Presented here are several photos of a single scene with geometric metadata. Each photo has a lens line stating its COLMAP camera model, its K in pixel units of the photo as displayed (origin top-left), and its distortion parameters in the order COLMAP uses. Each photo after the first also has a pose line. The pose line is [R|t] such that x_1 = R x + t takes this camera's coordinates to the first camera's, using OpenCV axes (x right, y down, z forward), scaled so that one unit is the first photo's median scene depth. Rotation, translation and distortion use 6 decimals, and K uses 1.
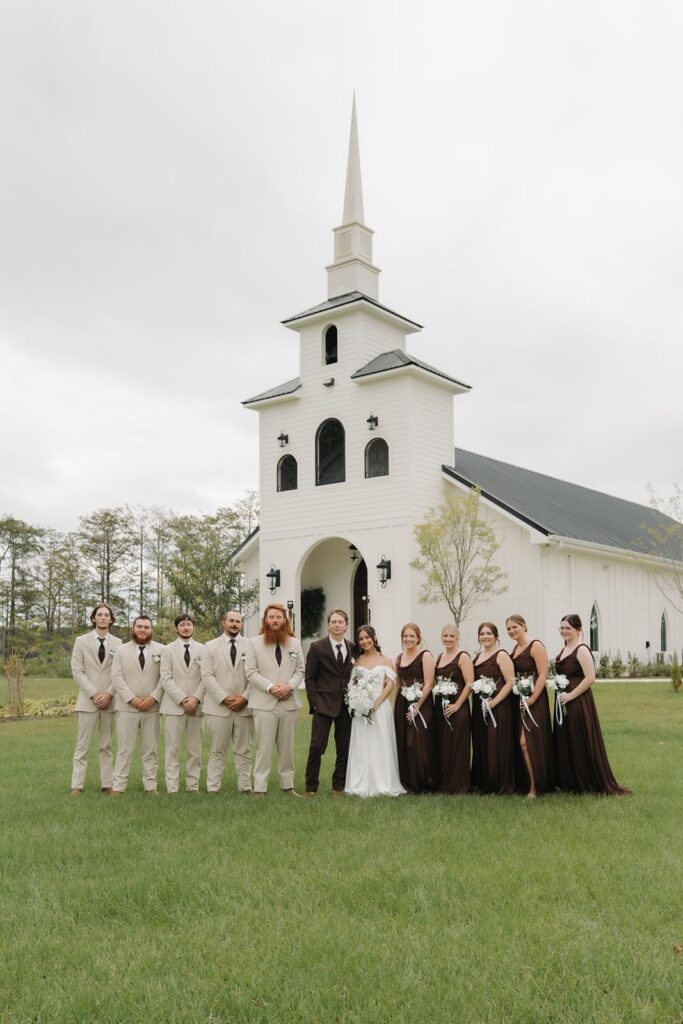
lens RADIAL K [[991.8, 0, 355.6], [0, 991.8, 619.1], [0, 0, 1]] dist [-0.017676, -0.006690]
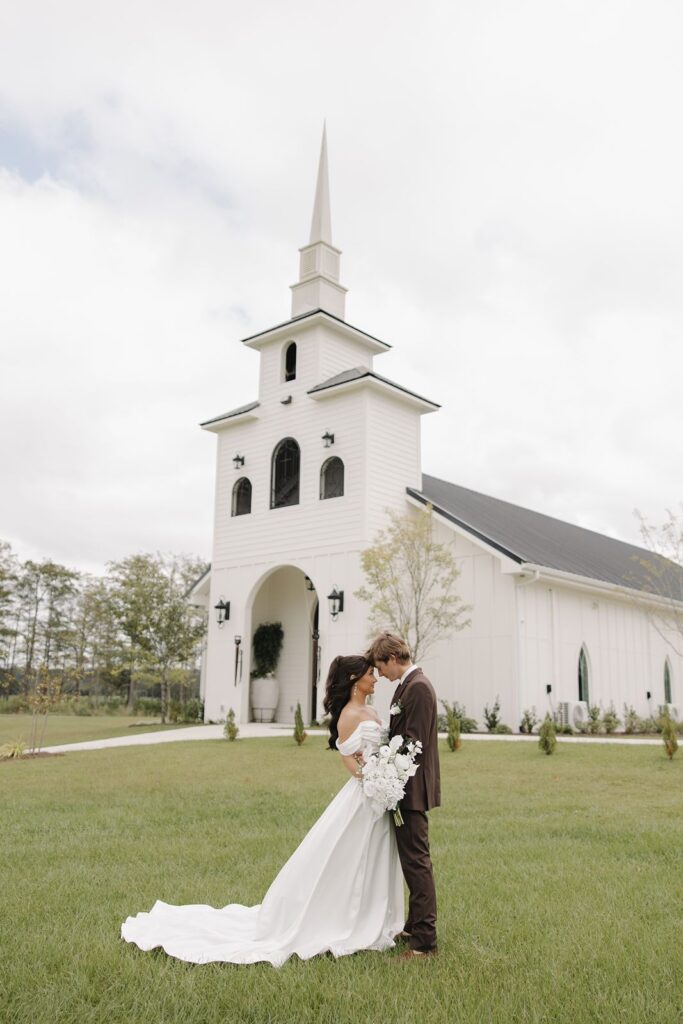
lens RADIAL K [[893.6, 0, 341.5], [0, 893.6, 512.0], [0, 0, 1]] dist [0.010149, 0.005286]
pose [[0.998265, 0.010420, -0.057956, 0.072920], [-0.020113, 0.985364, -0.169271, 0.006074], [0.055344, 0.170143, 0.983864, 0.188749]]
